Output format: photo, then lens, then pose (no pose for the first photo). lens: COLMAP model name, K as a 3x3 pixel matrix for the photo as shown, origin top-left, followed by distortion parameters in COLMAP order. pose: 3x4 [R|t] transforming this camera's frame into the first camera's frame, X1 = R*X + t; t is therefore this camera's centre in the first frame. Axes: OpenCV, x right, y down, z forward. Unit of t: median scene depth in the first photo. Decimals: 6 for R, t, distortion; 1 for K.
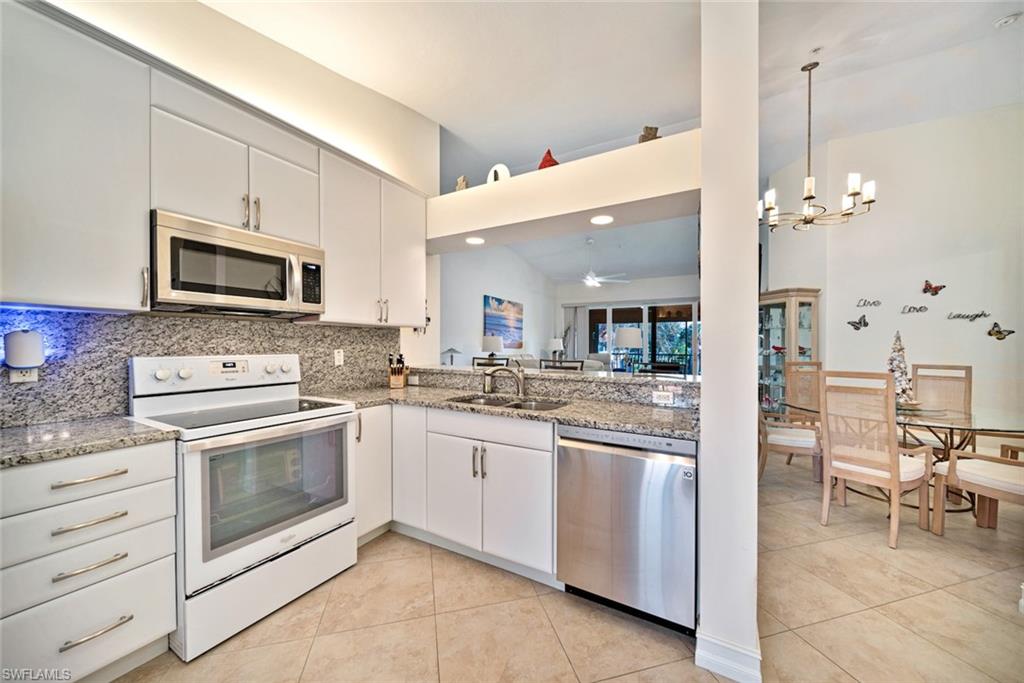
lens RADIAL K [[369.3, 0, 507.6], [0, 369.3, 346.4], [0, 0, 1]] dist [0.000832, -0.001820]
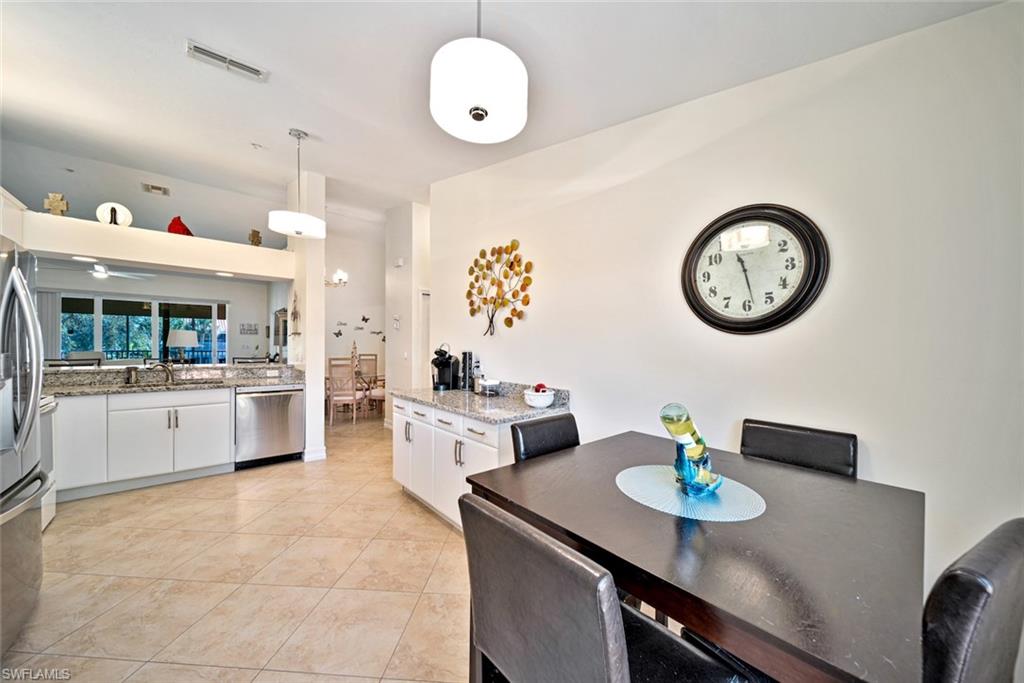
lens RADIAL K [[369.3, 0, 527.4], [0, 369.3, 351.1], [0, 0, 1]] dist [0.000832, -0.001820]
pose [[0.299297, -0.020699, 0.953935, -1.004041], [-0.010101, 0.999640, 0.024860, -0.048507], [-0.954106, -0.017076, 0.298980, -0.883512]]
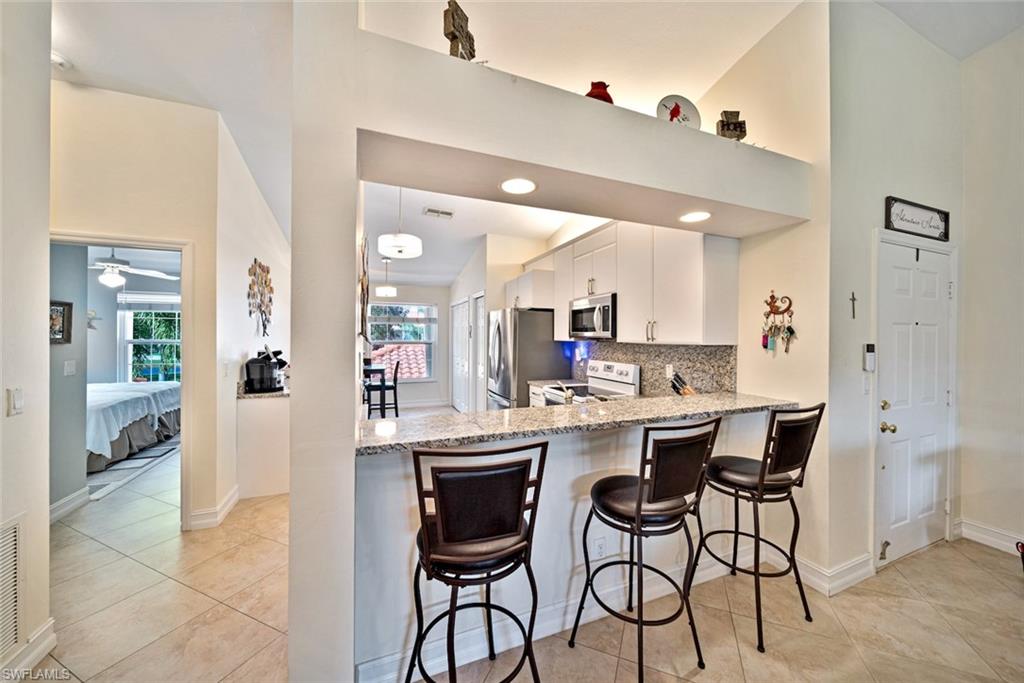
lens RADIAL K [[369.3, 0, 528.7], [0, 369.3, 334.2], [0, 0, 1]] dist [0.000832, -0.001820]
pose [[-0.588836, -0.010161, -0.808188, 0.816835], [-0.010270, 0.999934, -0.005089, -0.084419], [0.808187, 0.005304, -0.588902, 1.479983]]
